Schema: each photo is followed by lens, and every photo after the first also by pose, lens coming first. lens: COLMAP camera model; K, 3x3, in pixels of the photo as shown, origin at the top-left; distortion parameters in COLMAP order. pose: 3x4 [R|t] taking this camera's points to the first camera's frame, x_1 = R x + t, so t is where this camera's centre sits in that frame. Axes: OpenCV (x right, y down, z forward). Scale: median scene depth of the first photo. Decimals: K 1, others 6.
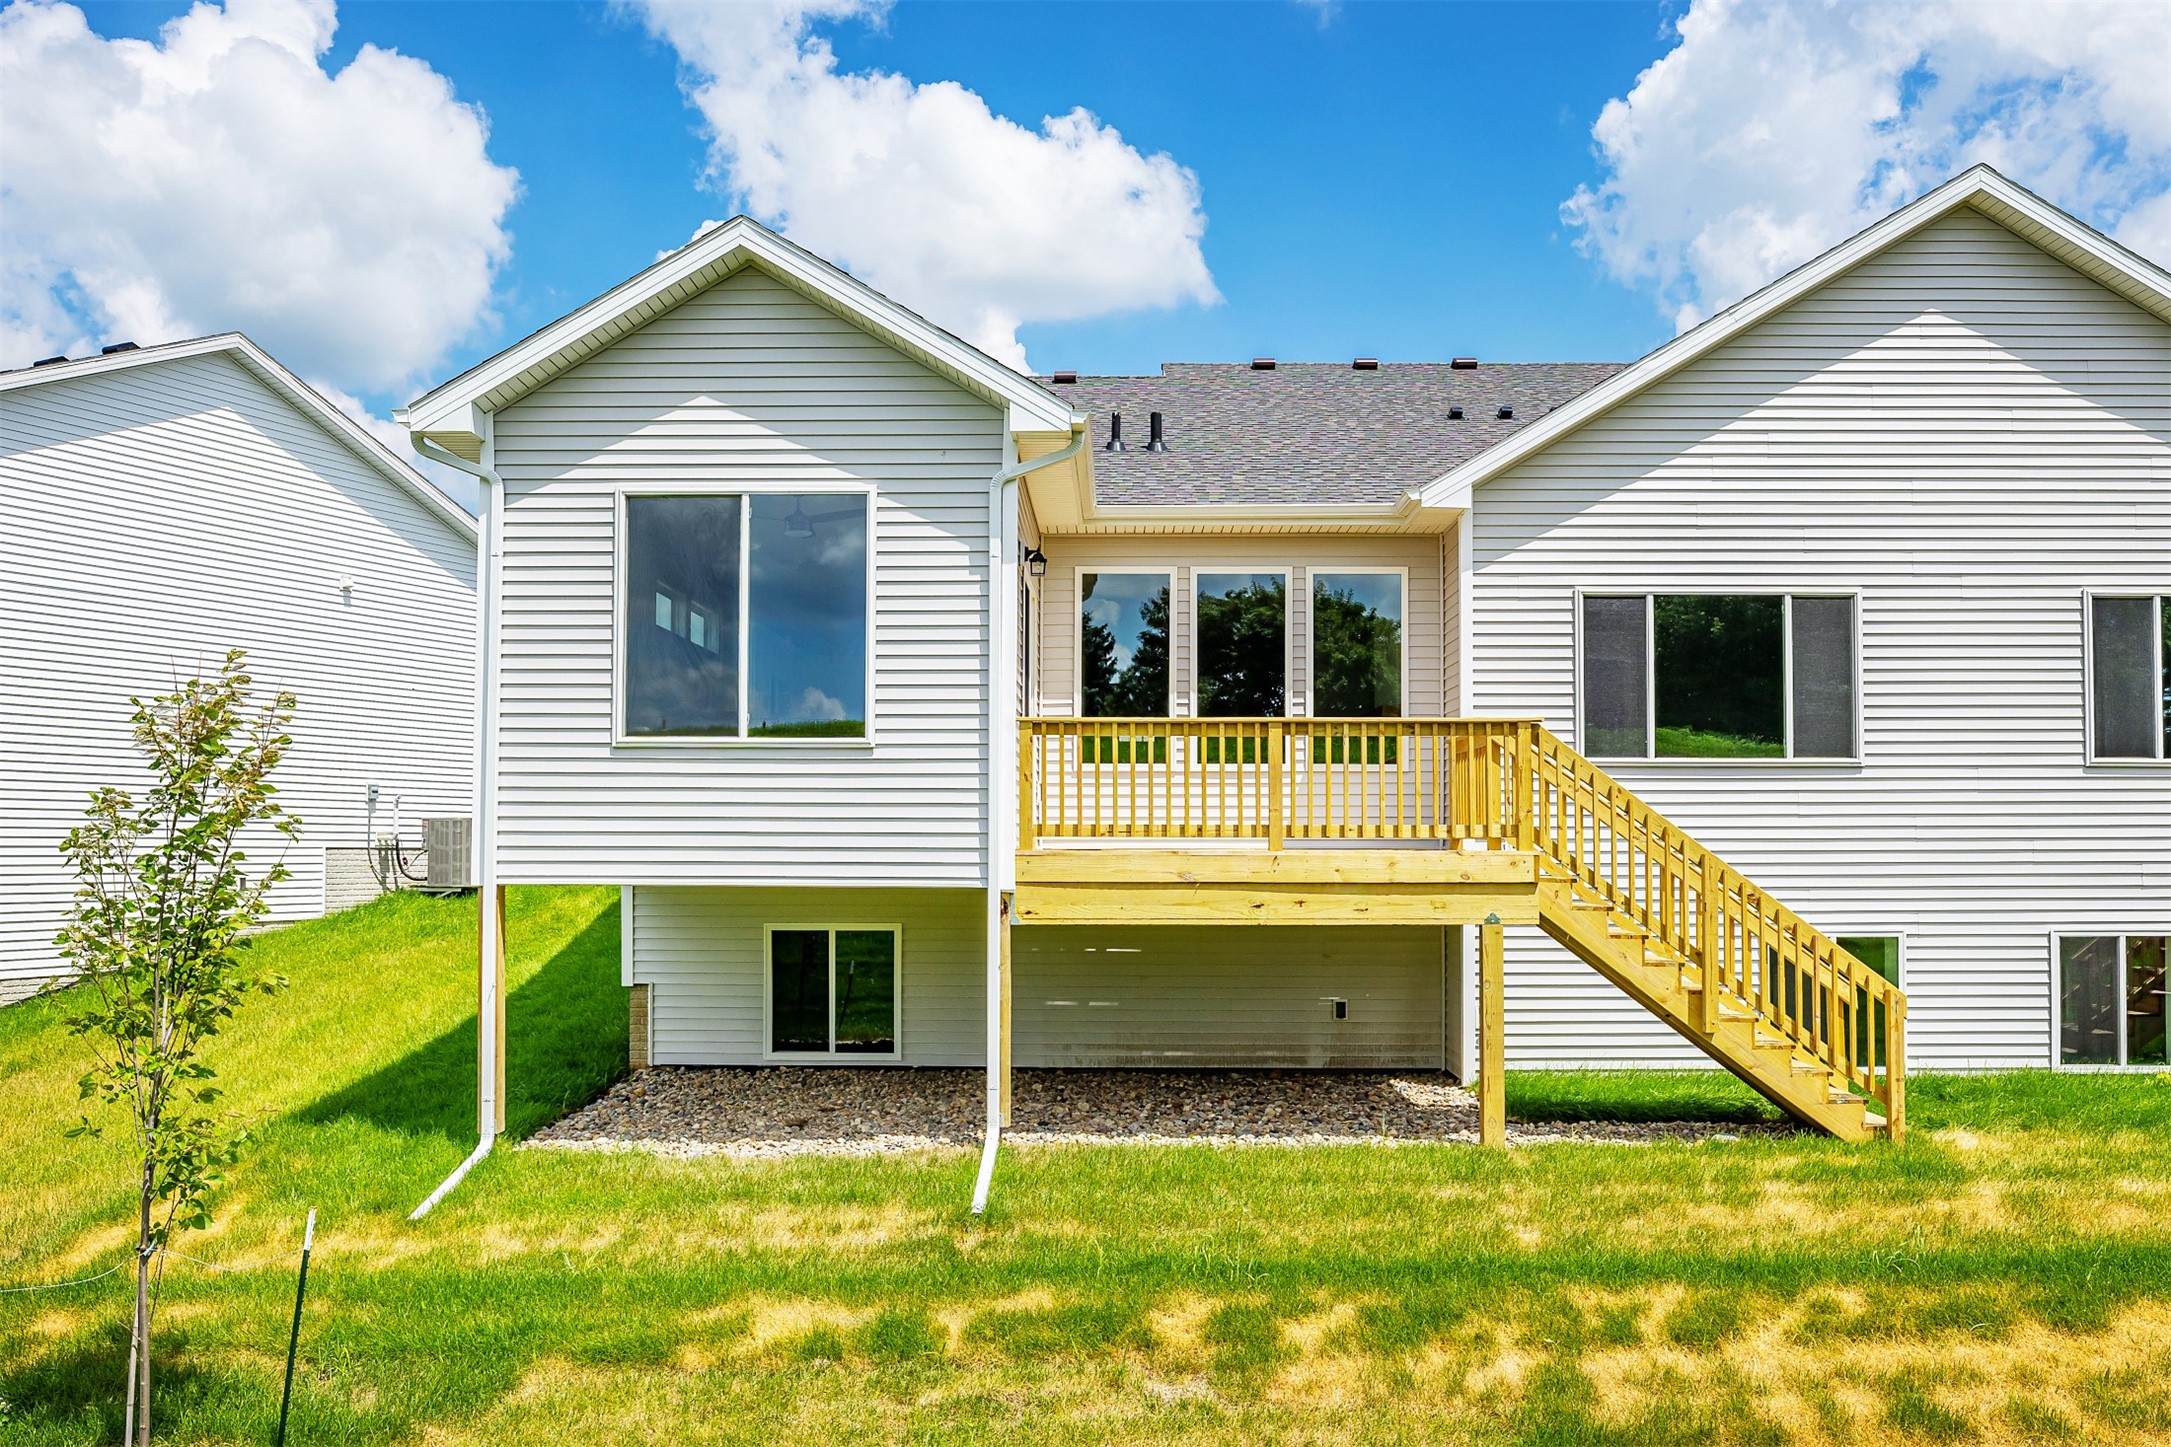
lens RADIAL K [[1768.7, 0, 1085.5], [0, 1768.7, 723.5], [0, 0, 1]] dist [-0.040280, 0.000586]
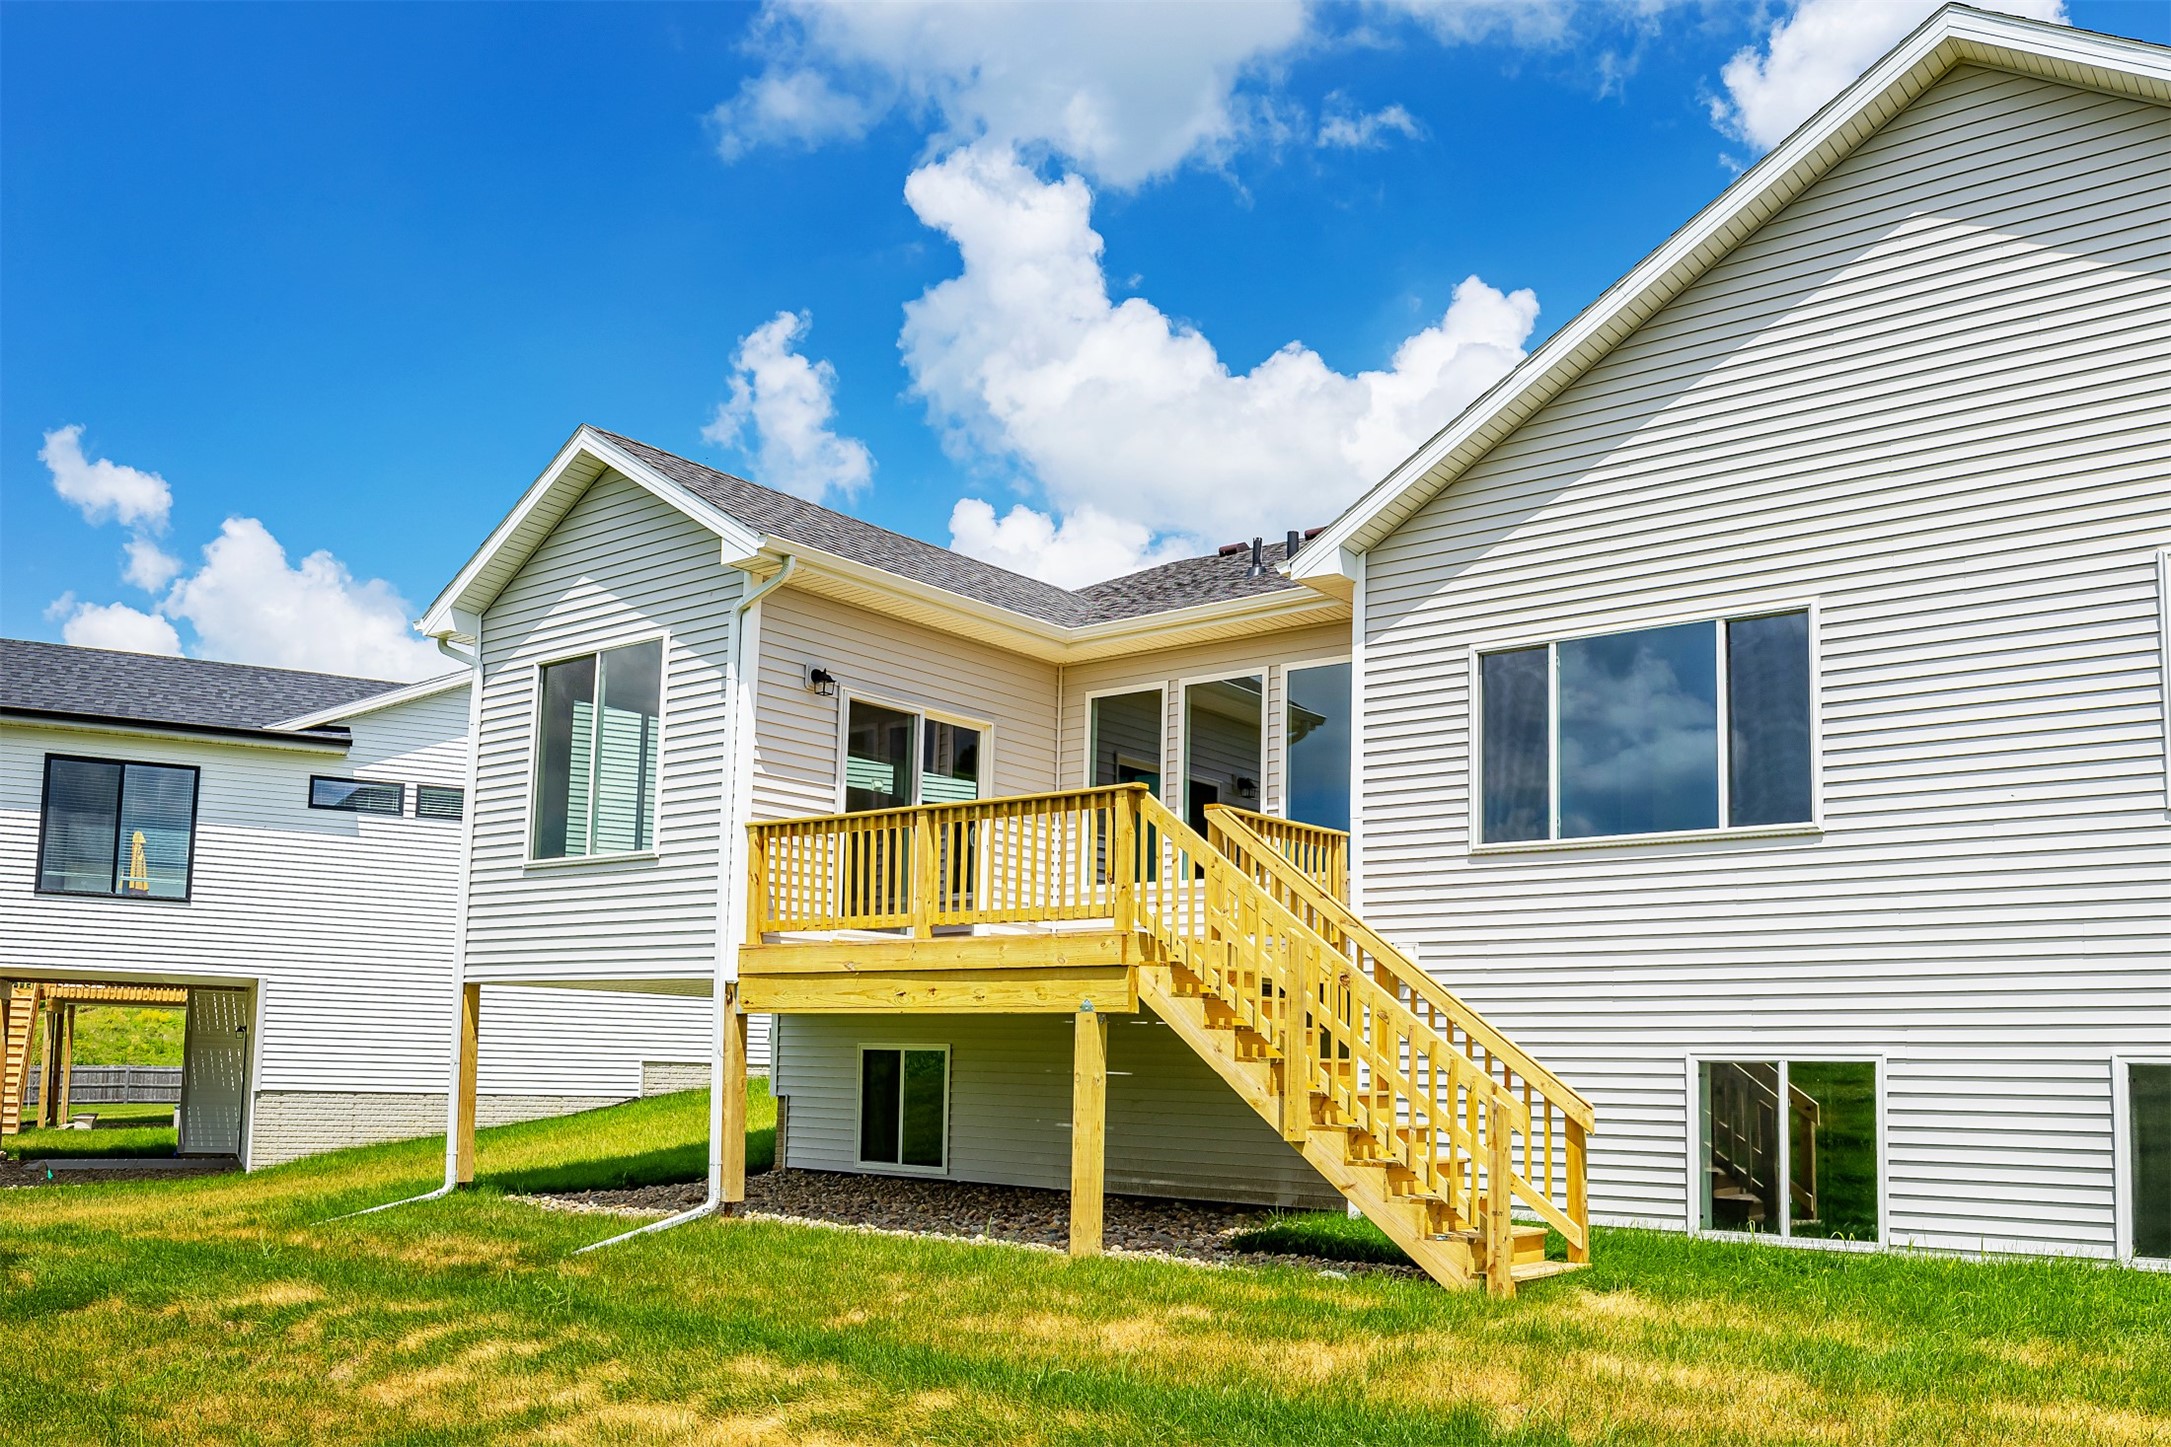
lens RADIAL K [[1755.9, 0, 1086.2], [0, 1755.9, 823.8], [0, 0, 1]] dist [-0.043248, -0.001101]
pose [[0.796048, -0.068173, -0.601381, 0.635705], [0.022843, 0.996312, -0.082706, 0.074523], [0.604802, 0.052100, 0.794670, 0.220154]]
